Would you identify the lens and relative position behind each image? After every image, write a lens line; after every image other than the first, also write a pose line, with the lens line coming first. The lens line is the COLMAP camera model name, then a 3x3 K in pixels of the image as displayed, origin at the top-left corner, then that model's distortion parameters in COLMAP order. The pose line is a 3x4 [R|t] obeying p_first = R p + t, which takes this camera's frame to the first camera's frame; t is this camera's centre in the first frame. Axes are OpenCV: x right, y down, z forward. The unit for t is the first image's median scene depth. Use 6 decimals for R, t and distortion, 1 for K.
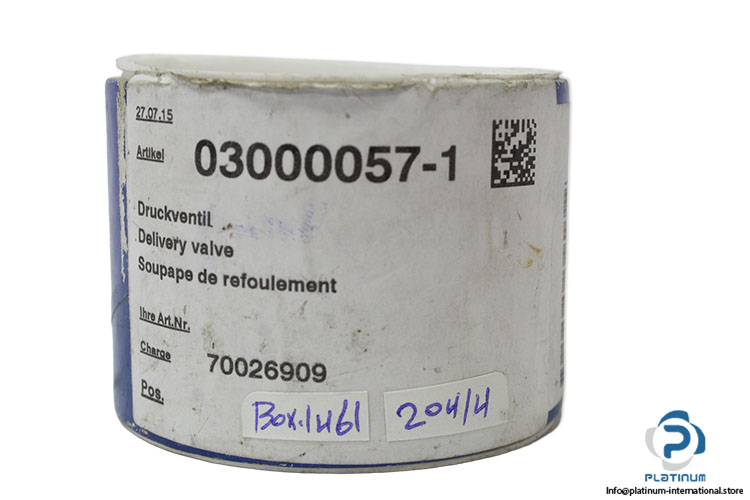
lens RADIAL K [[1198.6, 0, 374.5], [0, 1198.6, 249.7], [0, 0, 1]] dist [-0.047251, 0.000000]
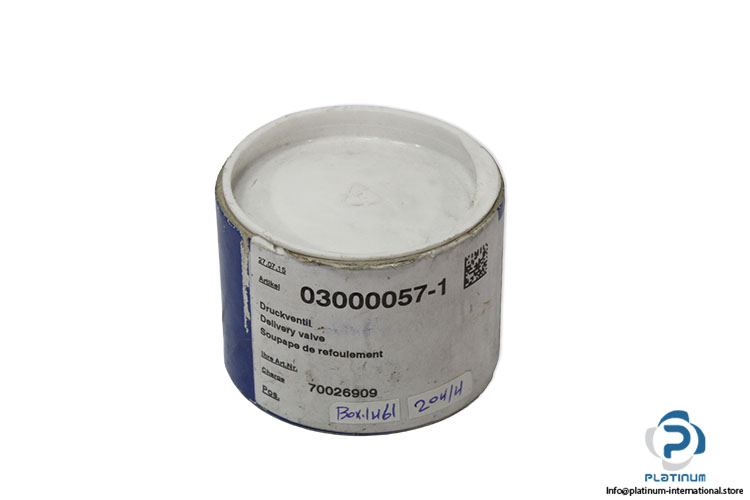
lens RADIAL K [[1942.7, 0, 375.3], [0, 1942.7, 250.1], [0, 0, 1]] dist [-0.011228, 0.000000]
pose [[0.990958, -0.080213, 0.107553, -0.343824], [0.025879, 0.900830, 0.433399, -1.377937], [-0.131651, -0.426697, 0.894761, -1.565019]]
